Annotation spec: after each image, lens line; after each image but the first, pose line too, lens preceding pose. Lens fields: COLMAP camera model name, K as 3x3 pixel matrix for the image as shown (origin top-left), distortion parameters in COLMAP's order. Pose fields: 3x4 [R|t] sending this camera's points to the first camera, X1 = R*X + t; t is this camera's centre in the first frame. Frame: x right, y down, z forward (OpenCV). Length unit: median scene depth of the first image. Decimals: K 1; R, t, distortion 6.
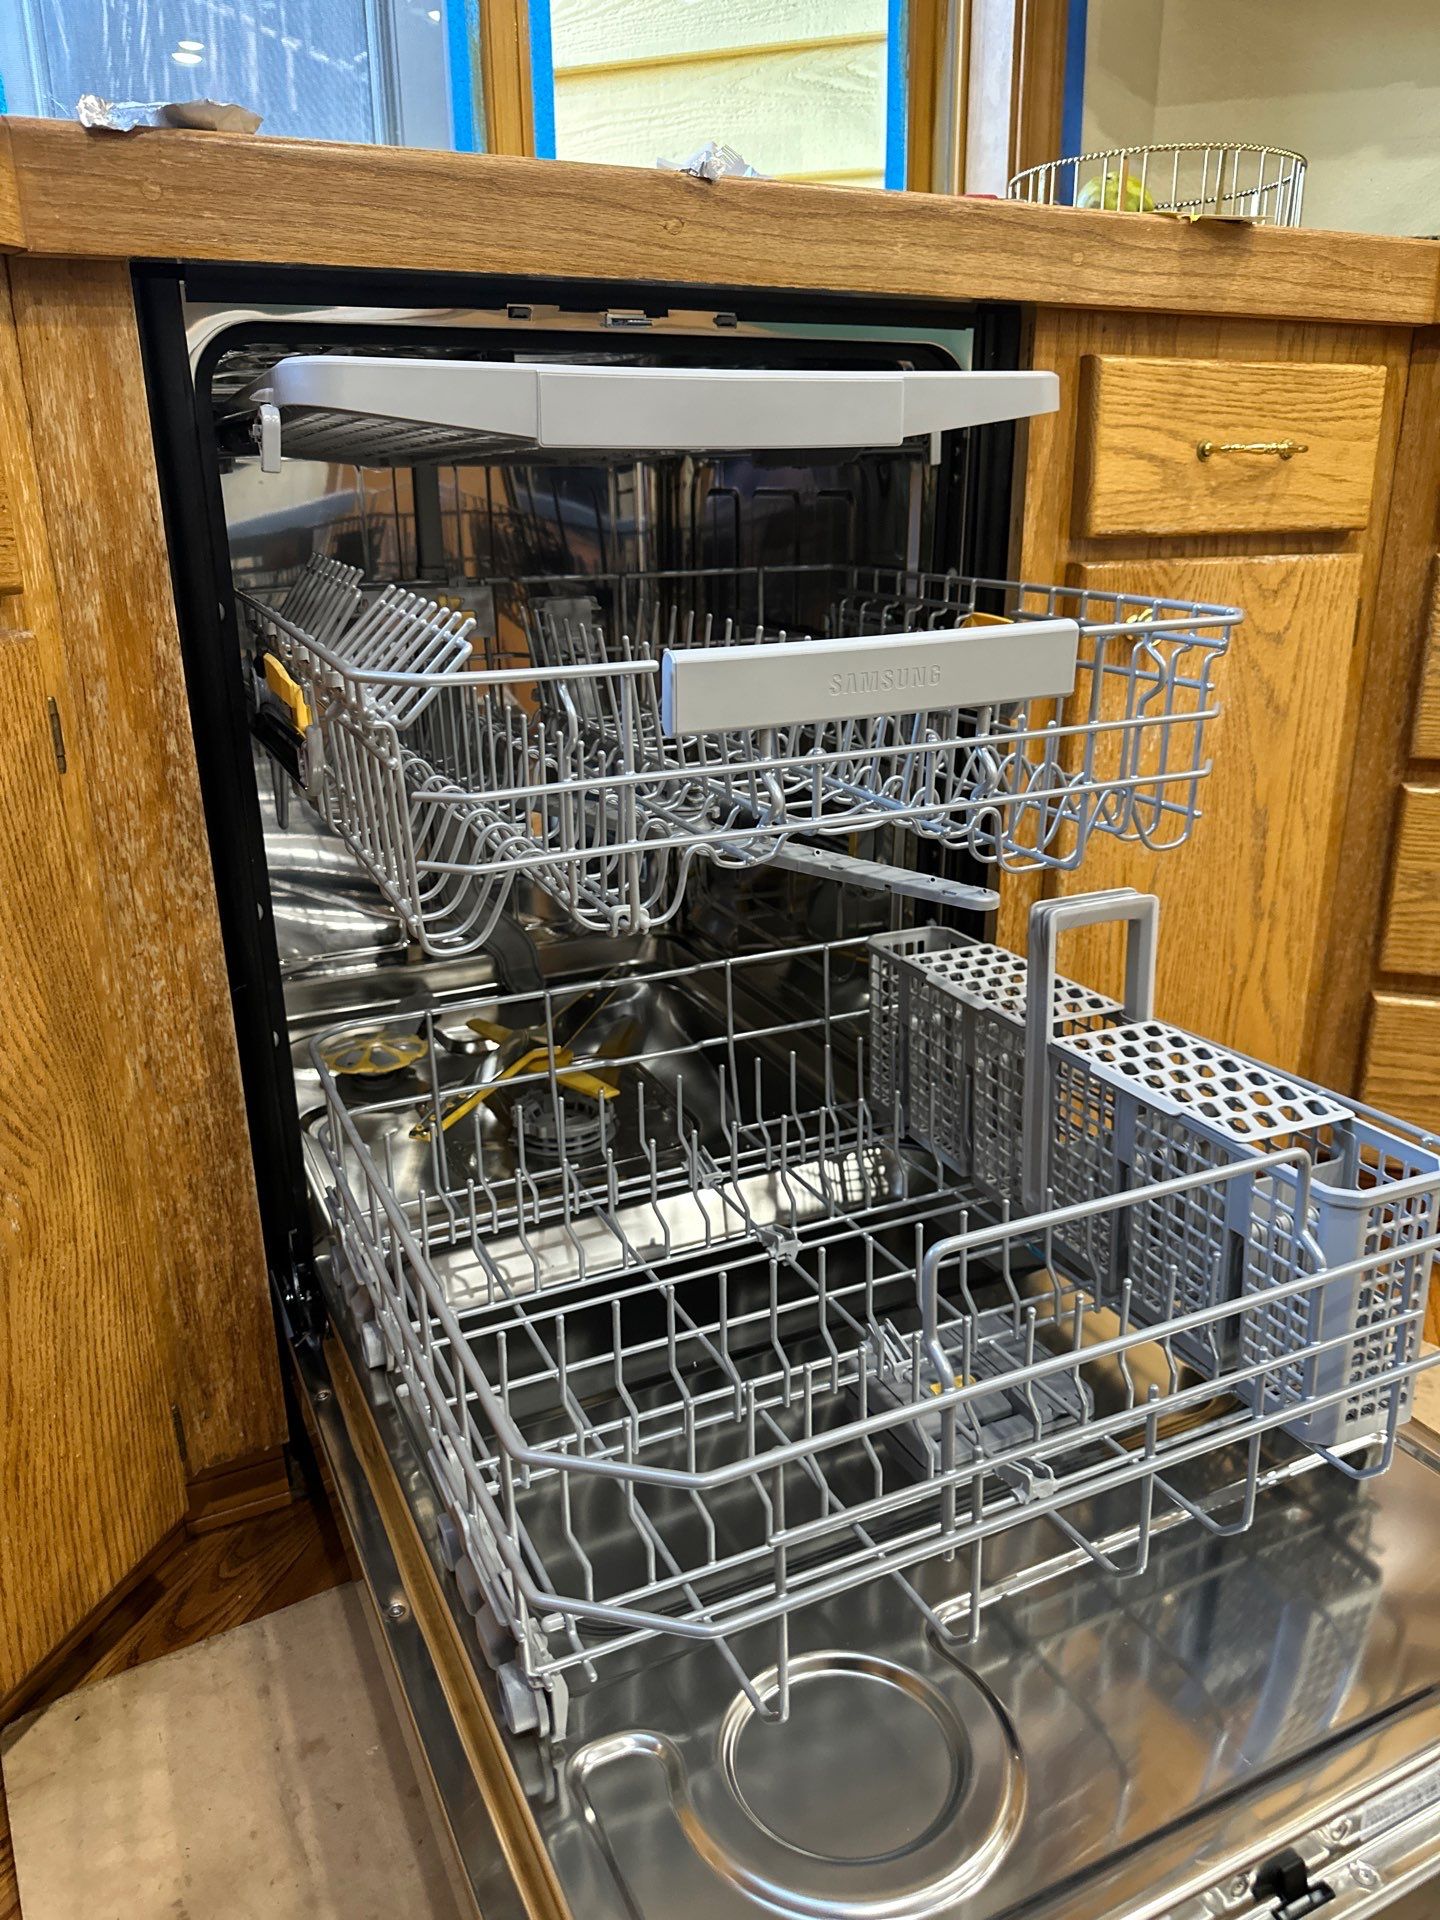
lens RADIAL K [[1357.2, 0, 707.4], [0, 1357.2, 969.8], [0, 0, 1]] dist [-0.004669, -0.024799]
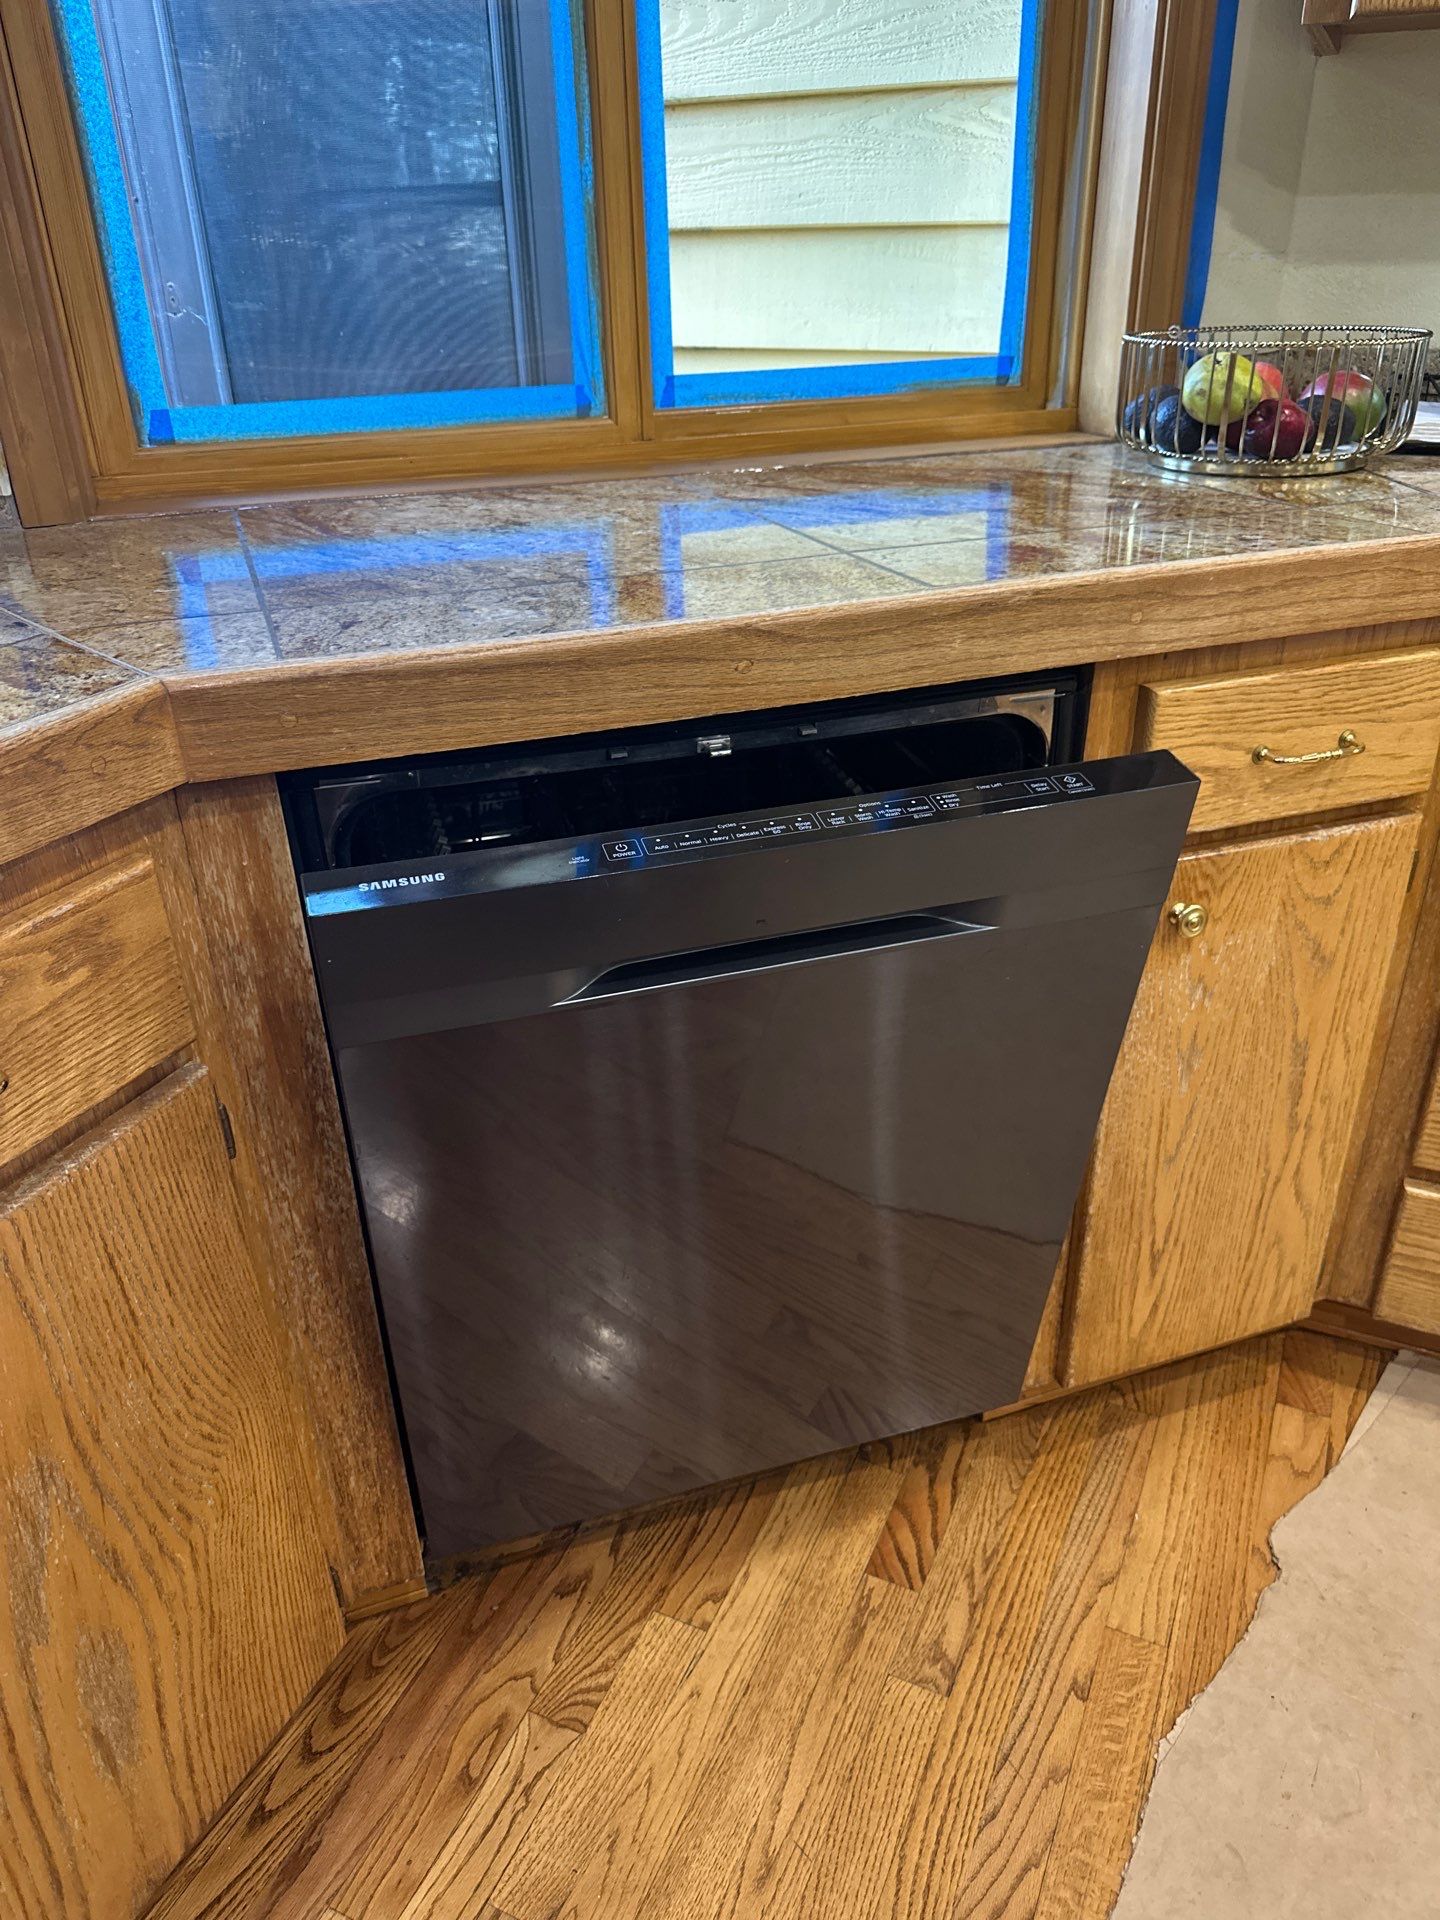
lens RADIAL K [[1368.9, 0, 720.0], [0, 1368.9, 960.0], [0, 0, 1]] dist [-0.001638, -0.029430]
pose [[0.995087, 0.036719, -0.091943, 0.053597], [-0.021897, 0.987307, 0.157307, -0.391308], [0.096552, -0.154521, 0.983260, -0.114343]]
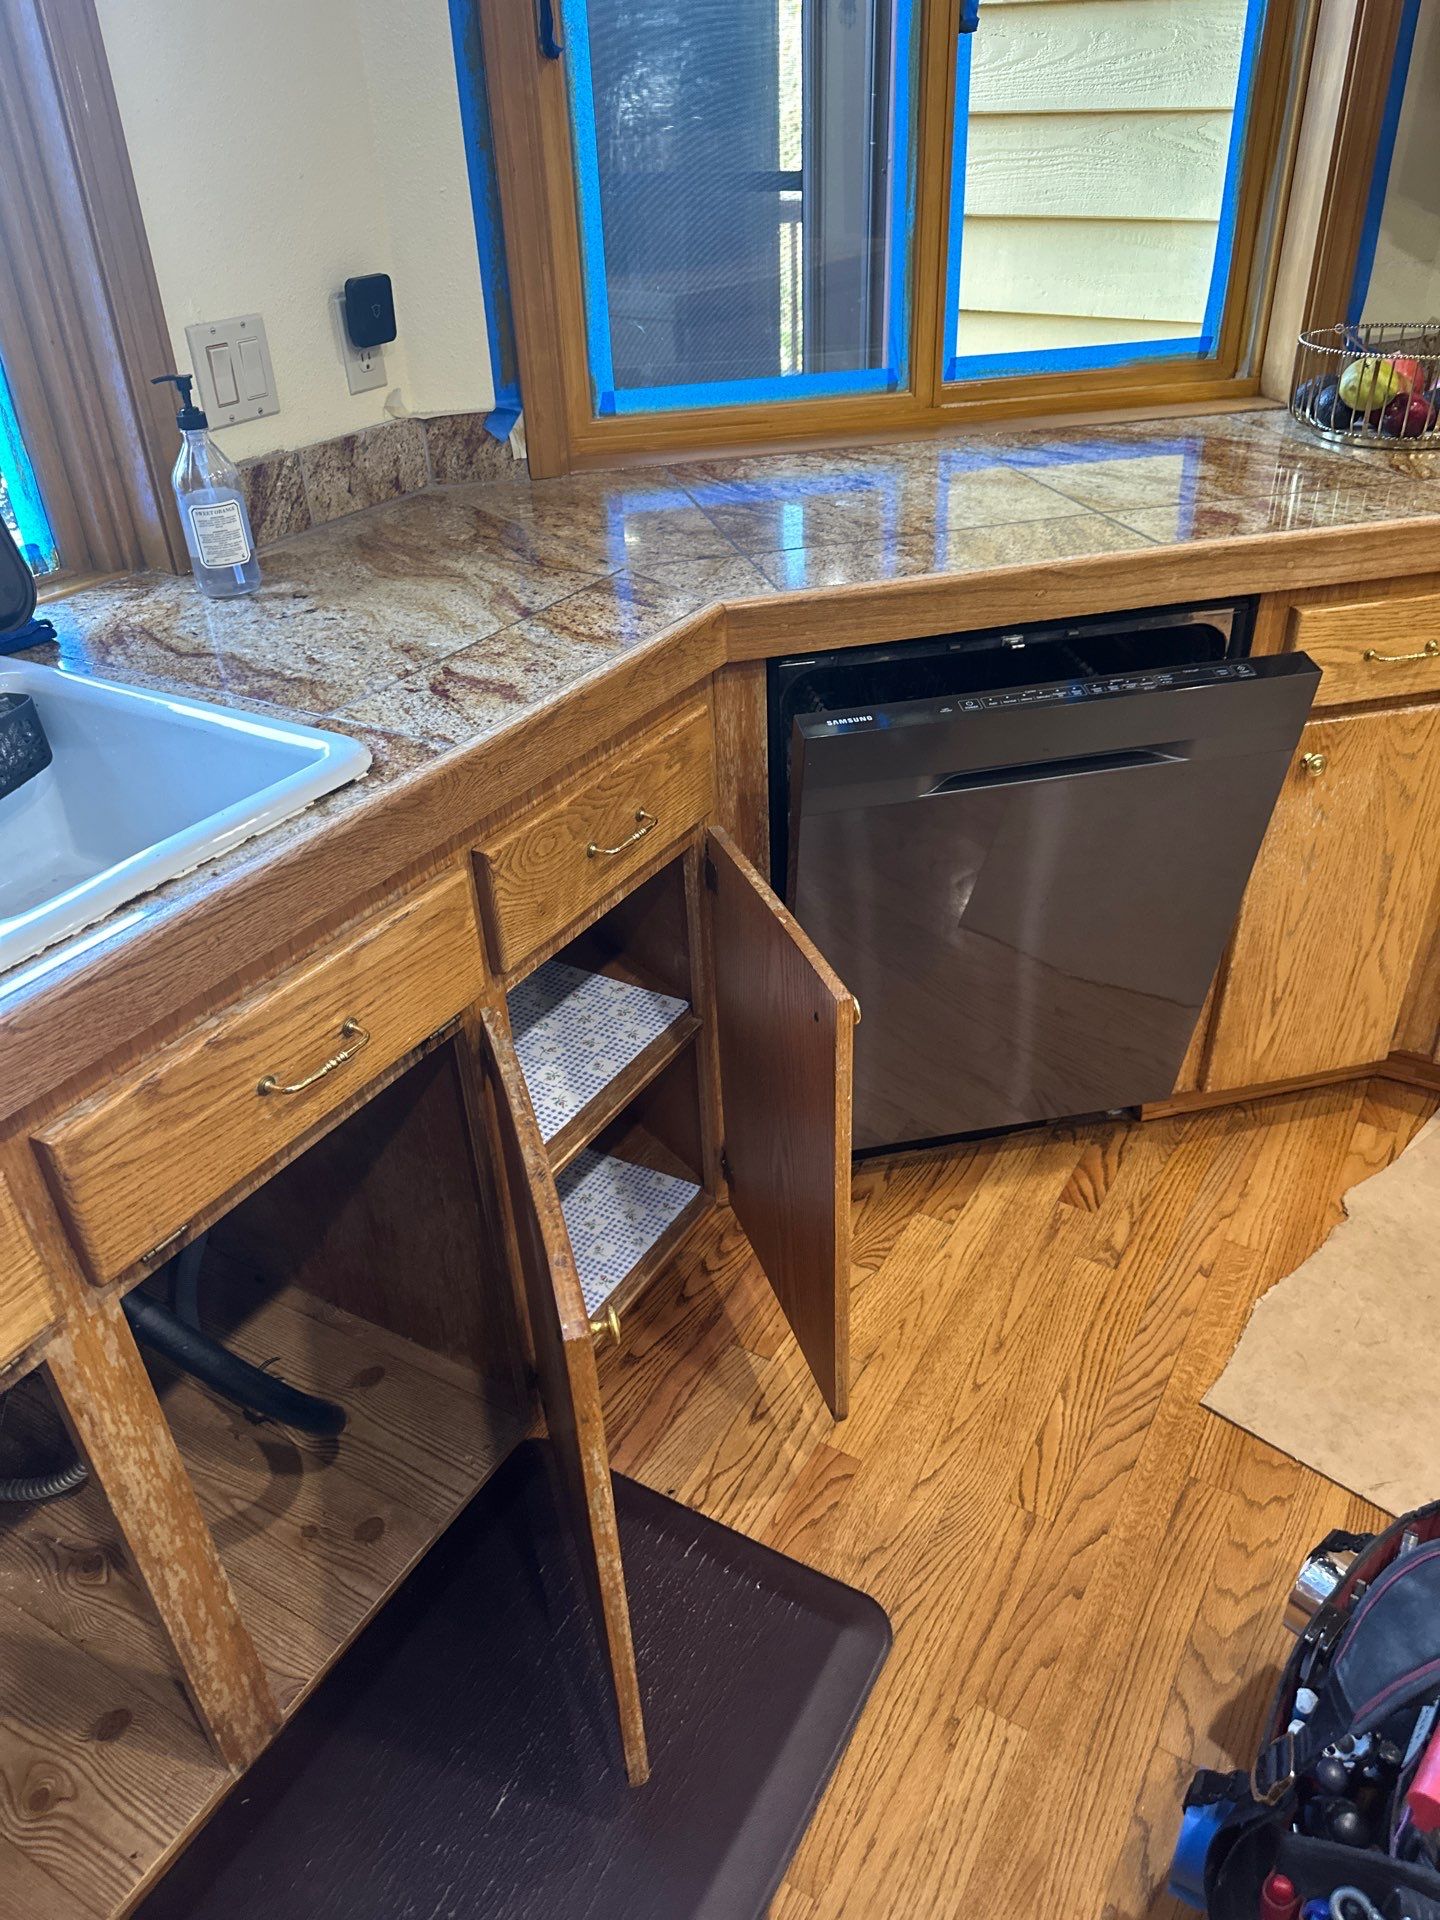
lens RADIAL K [[1363.4, 0, 714.2], [0, 1363.4, 943.8], [0, 0, 1]] dist [0.100409, -0.239633]
pose [[0.979456, 0.089488, -0.180718, -0.064070], [-0.044566, 0.970044, 0.238807, -0.413890], [0.196674, -0.225847, 0.954103, -0.780462]]
